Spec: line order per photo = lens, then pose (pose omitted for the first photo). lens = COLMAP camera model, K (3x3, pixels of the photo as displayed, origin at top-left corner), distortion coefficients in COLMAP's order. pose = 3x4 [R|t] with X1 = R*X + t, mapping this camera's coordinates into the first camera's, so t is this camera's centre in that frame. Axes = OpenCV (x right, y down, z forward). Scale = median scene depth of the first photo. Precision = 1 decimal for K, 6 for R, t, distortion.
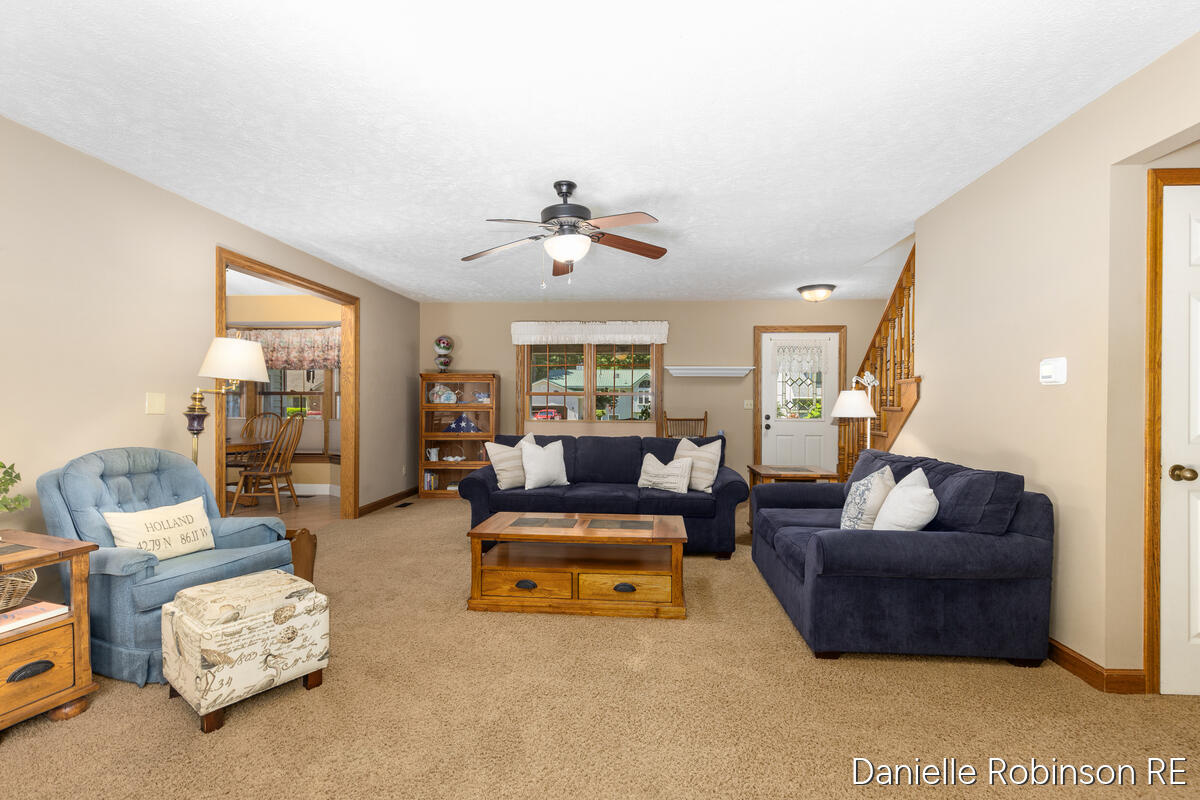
lens RADIAL K [[571.8, 0, 600.7], [0, 571.8, 402.5], [0, 0, 1]] dist [0.005056, -0.000069]
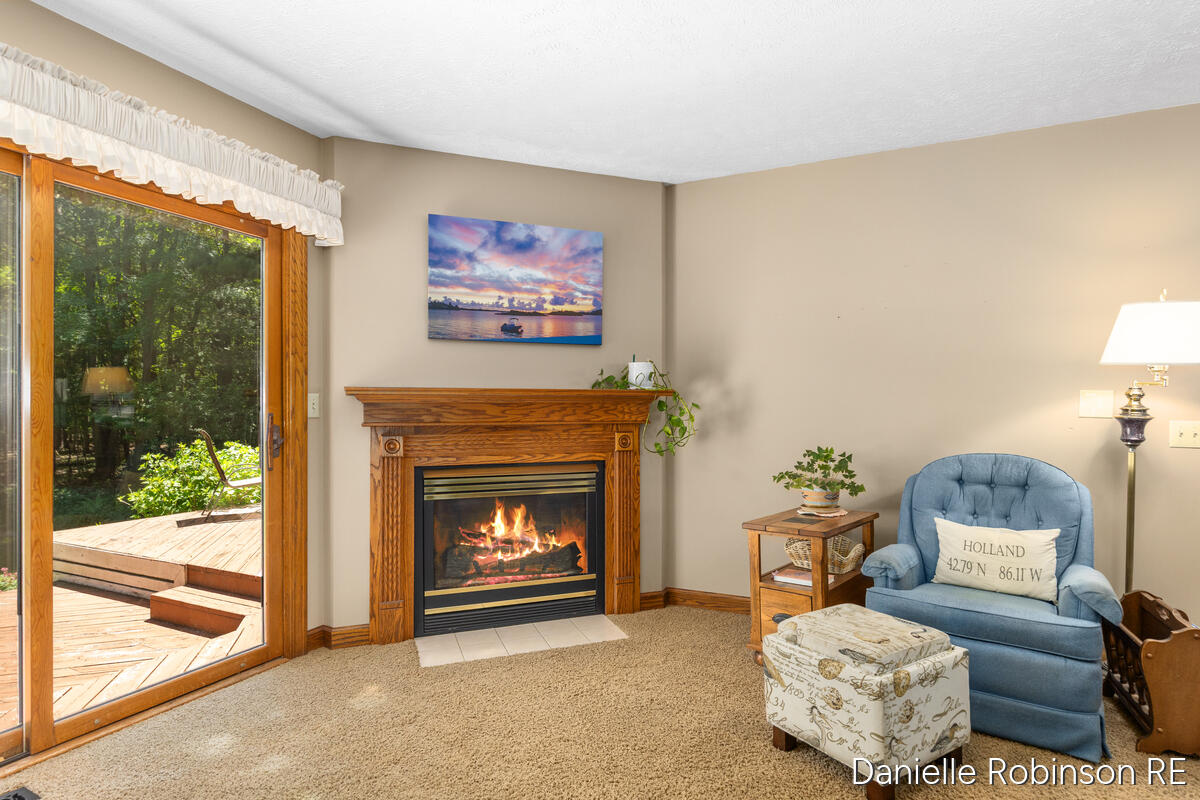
lens RADIAL K [[626.1, 0, 599.8], [0, 626.1, 402.1], [0, 0, 1]] dist [0.001712, 0.000155]
pose [[-0.352611, -0.006769, -0.935746, 0.291575], [-0.003527, 0.999976, -0.005904, 0.009198], [0.935763, 0.001218, -0.352626, 0.809580]]
